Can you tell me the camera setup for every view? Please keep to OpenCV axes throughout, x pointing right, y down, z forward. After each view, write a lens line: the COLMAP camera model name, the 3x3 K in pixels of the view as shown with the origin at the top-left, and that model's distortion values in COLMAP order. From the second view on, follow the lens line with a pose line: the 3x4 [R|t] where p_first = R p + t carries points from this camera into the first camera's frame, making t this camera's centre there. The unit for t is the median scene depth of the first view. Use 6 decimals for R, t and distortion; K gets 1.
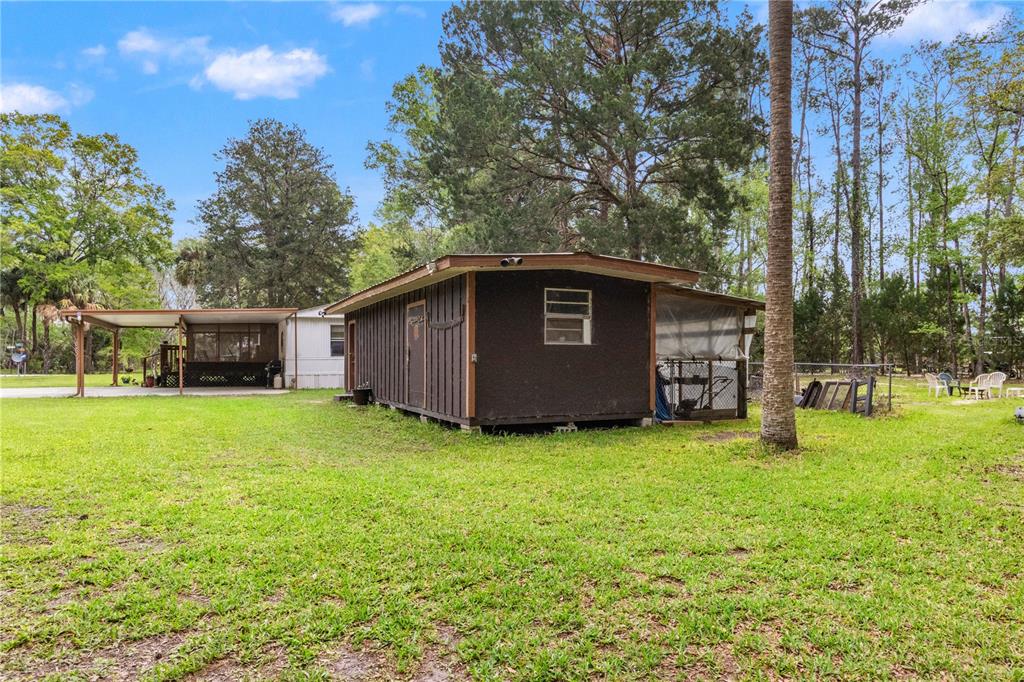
lens RADIAL K [[643.4, 0, 505.3], [0, 643.4, 348.4], [0, 0, 1]] dist [-0.006138, -0.000676]
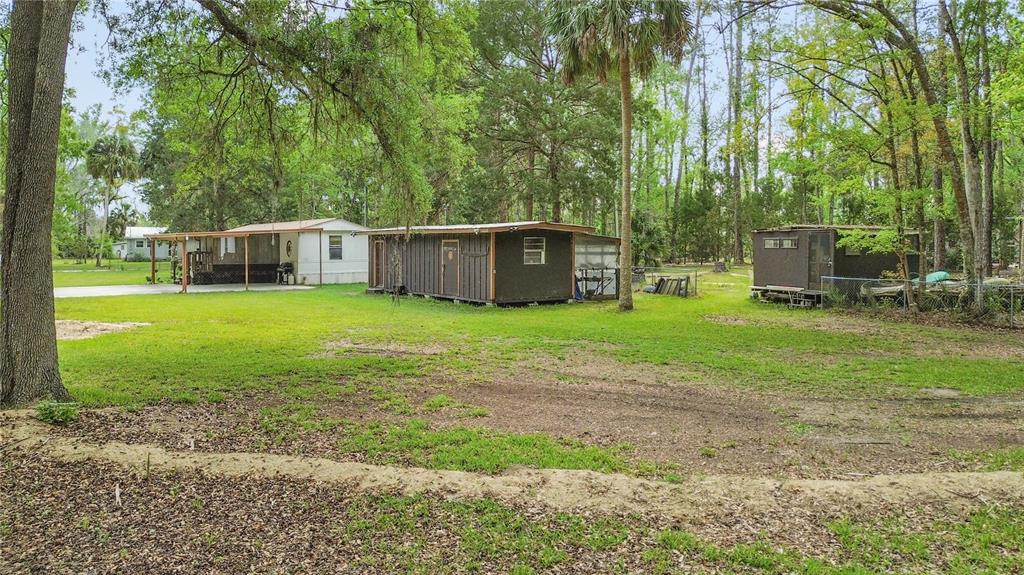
lens RADIAL K [[762.8, 0, 514.8], [0, 762.8, 283.4], [0, 0, 1]] dist [0.067965, -0.004129]
pose [[0.984473, -0.010360, 0.175232, -0.320801], [-0.002174, 0.997461, 0.071184, -0.096379], [-0.175524, -0.070459, 0.981950, -1.138602]]
